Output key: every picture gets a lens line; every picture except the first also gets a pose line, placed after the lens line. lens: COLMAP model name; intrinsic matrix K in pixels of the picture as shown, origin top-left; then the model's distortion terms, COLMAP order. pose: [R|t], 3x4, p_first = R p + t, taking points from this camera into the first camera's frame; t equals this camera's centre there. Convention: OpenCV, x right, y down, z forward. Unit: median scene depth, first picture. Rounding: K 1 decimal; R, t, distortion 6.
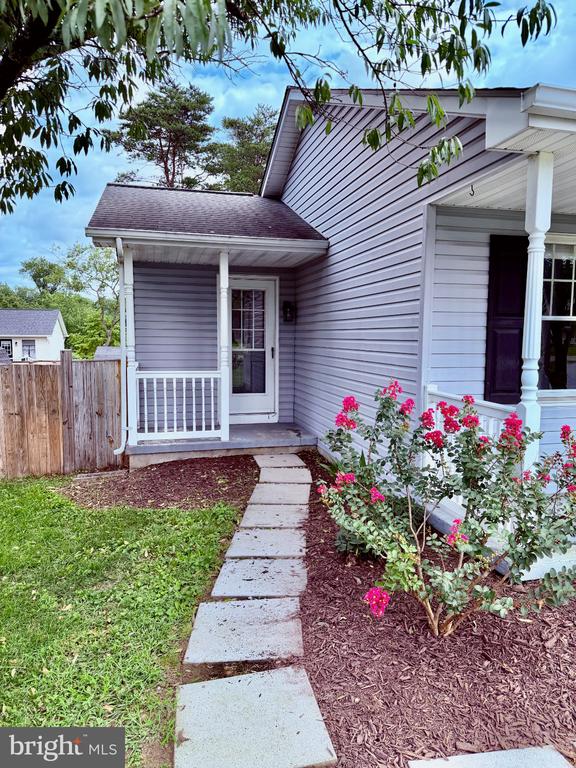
lens RADIAL K [[542.9, 0, 288.0], [0, 542.9, 384.0], [0, 0, 1]] dist [-0.009379, -0.002866]
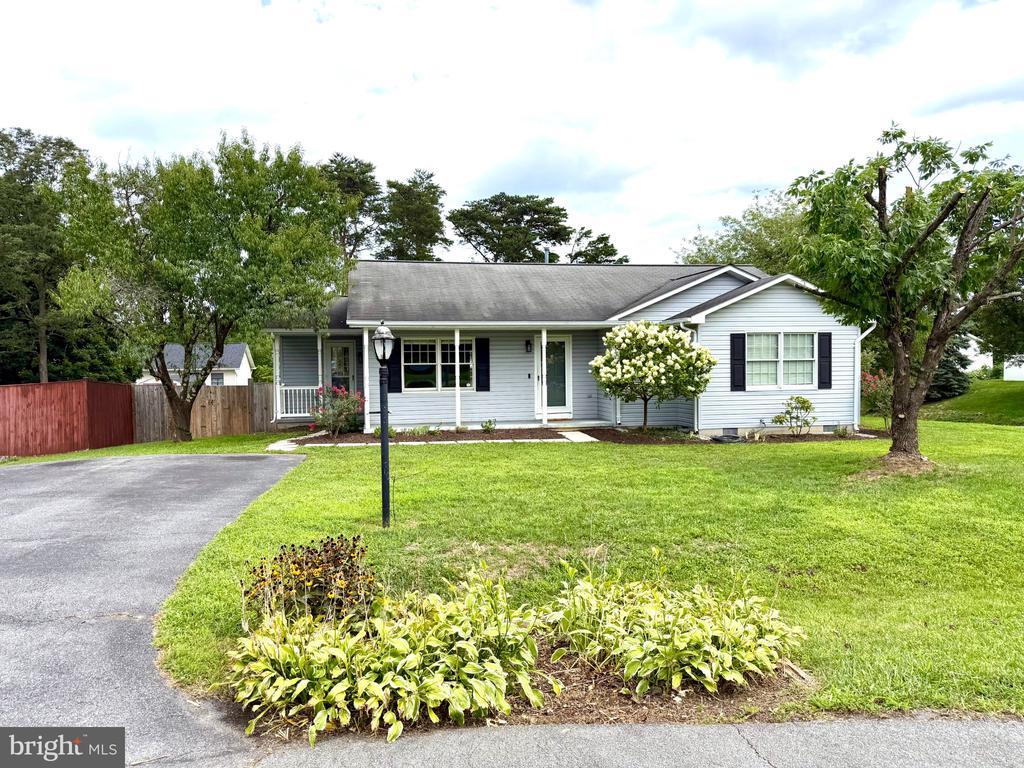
lens RADIAL K [[714.1, 0, 512.0], [0, 714.1, 384.0], [0, 0, 1]] dist [0.008076, -0.002139]
pose [[0.998945, -0.018007, -0.042244, 0.732975], [0.015556, 0.998217, -0.057632, 0.136449], [0.043206, 0.056914, 0.997444, -1.750672]]
